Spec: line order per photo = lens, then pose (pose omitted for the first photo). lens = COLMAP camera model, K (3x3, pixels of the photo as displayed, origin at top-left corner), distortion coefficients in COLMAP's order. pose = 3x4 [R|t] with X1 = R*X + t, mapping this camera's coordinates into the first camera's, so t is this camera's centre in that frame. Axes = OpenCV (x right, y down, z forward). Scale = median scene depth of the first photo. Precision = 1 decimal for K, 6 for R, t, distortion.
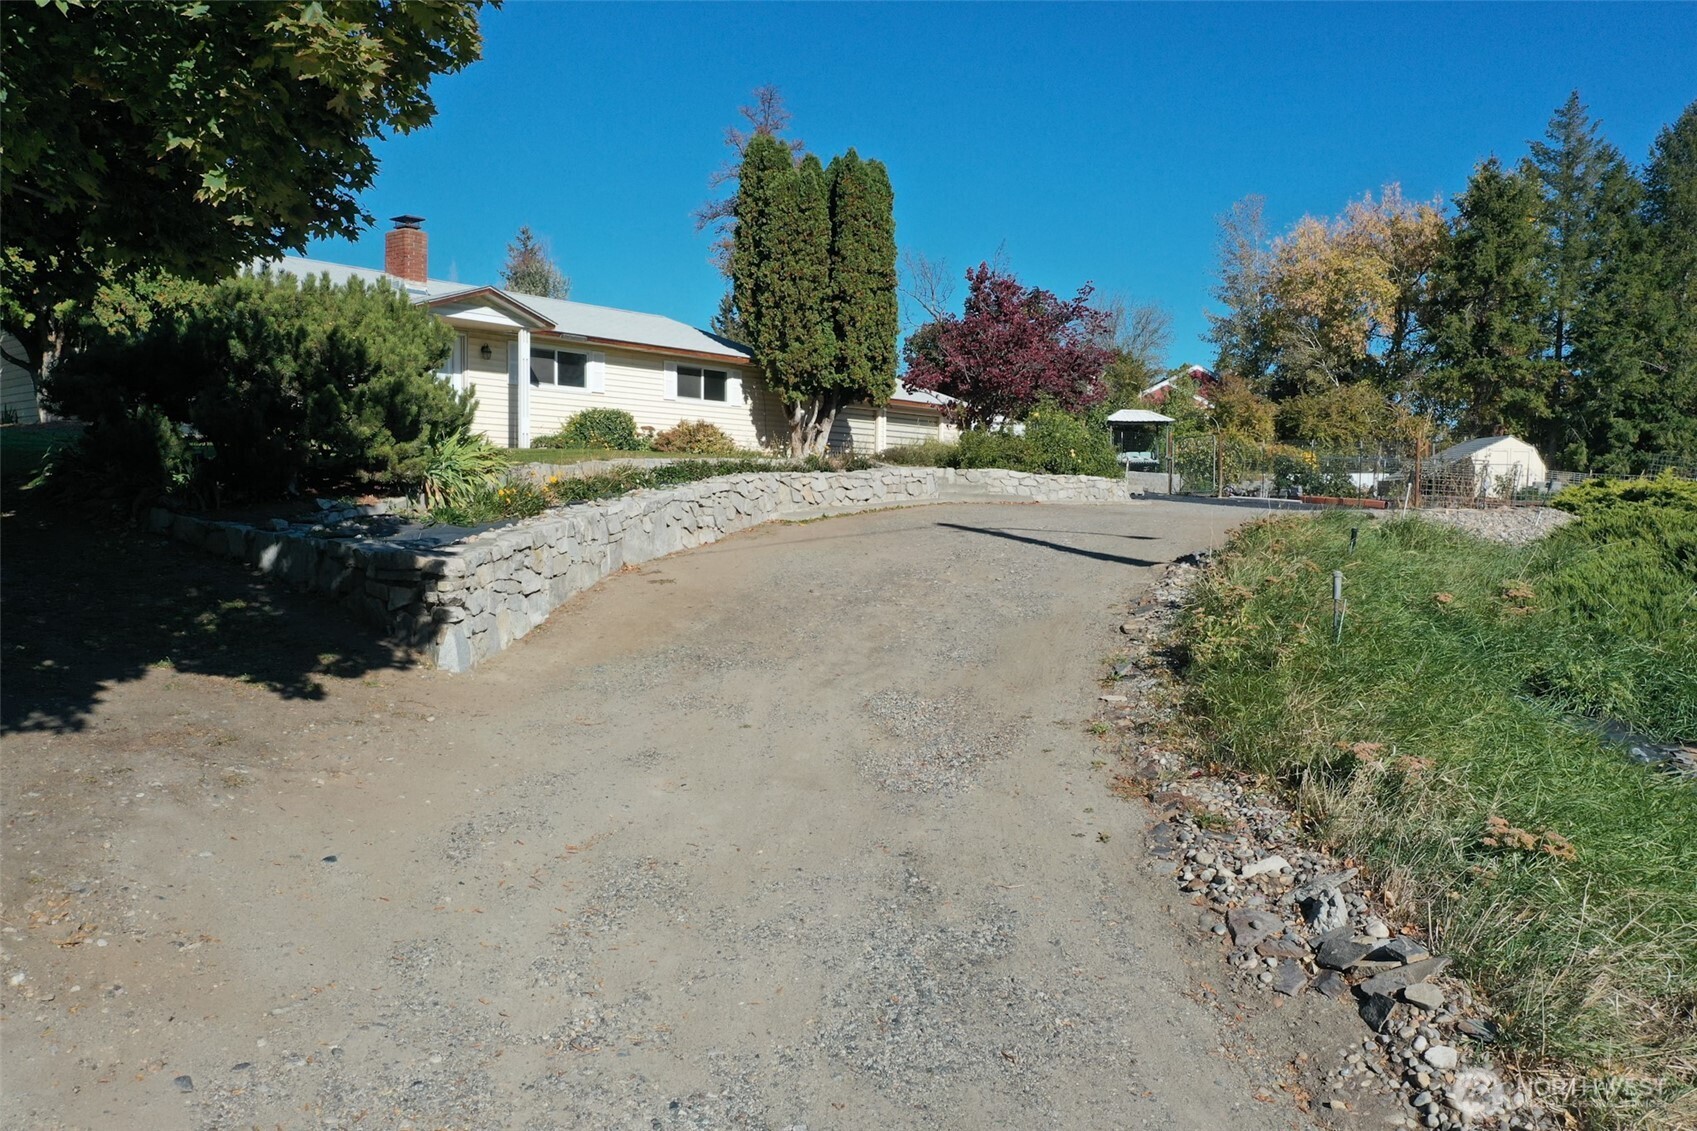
lens RADIAL K [[1330.7, 0, 853.2], [0, 1330.7, 571.5], [0, 0, 1]] dist [-0.003453, -0.005196]
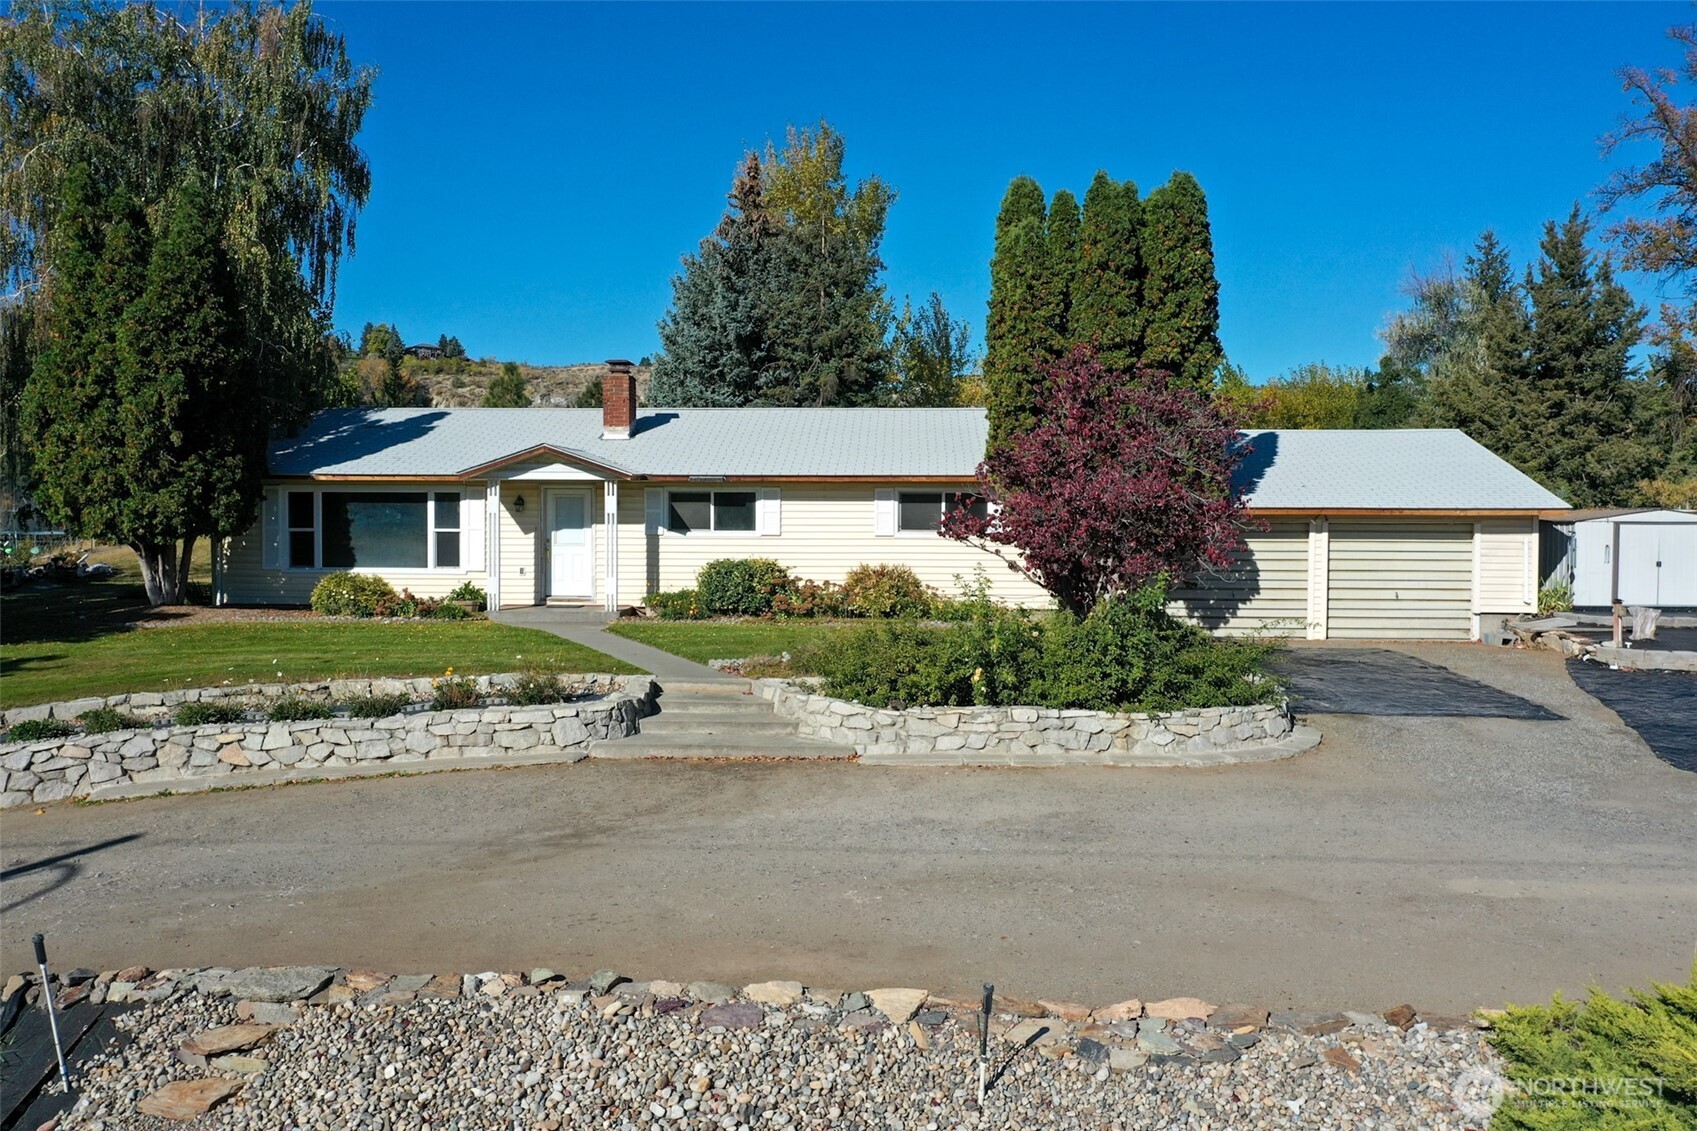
lens RADIAL K [[1330.7, 0, 851.9], [0, 1330.7, 551.4], [0, 0, 1]] dist [-0.003453, -0.005196]
pose [[0.583055, 0.017807, -0.812238, 0.552103], [-0.035780, 0.999353, -0.003775, -0.126209], [0.811645, 0.031263, 0.583314, 0.557271]]
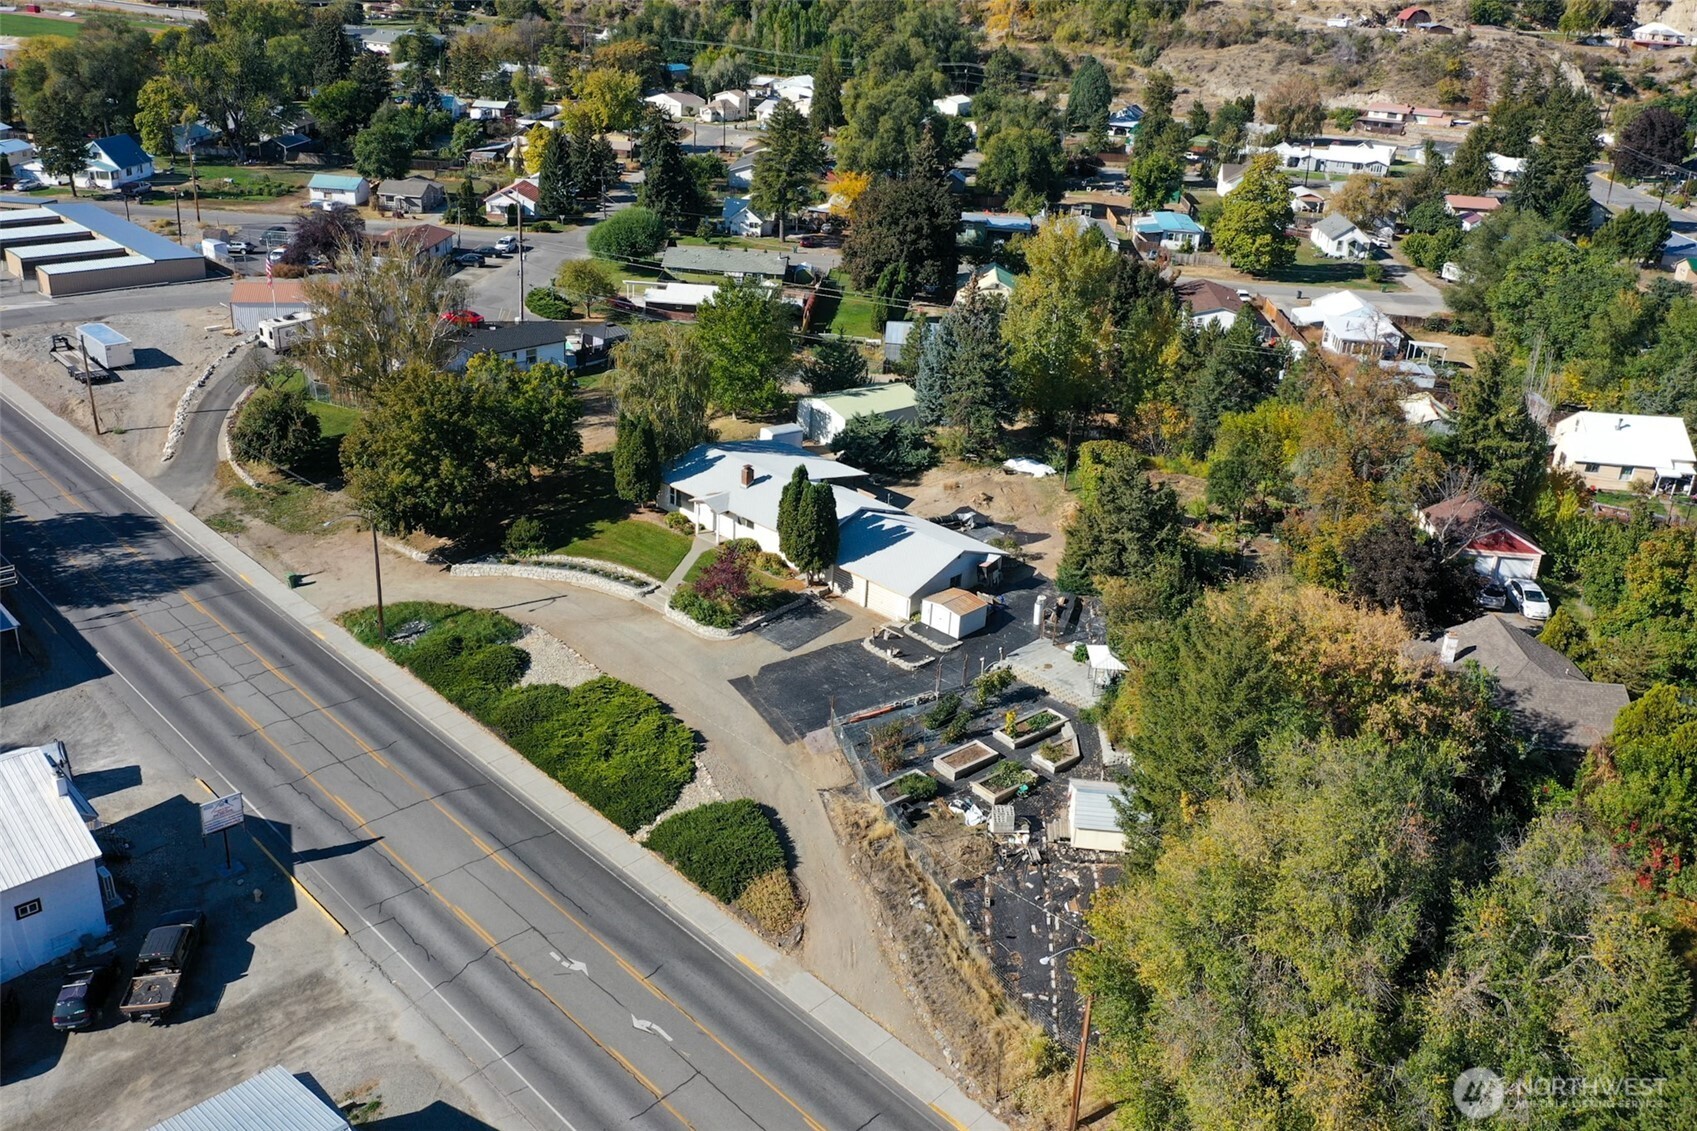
lens RADIAL K [[1330.7, 0, 848.0], [0, 1330.7, 566.7], [0, 0, 1]] dist [-0.003453, -0.005196]
pose [[-0.067058, 0.396468, -0.915596, 2.801470], [-0.103753, 0.909916, 0.401607, -1.393145], [0.992340, 0.121927, -0.019882, 1.324479]]
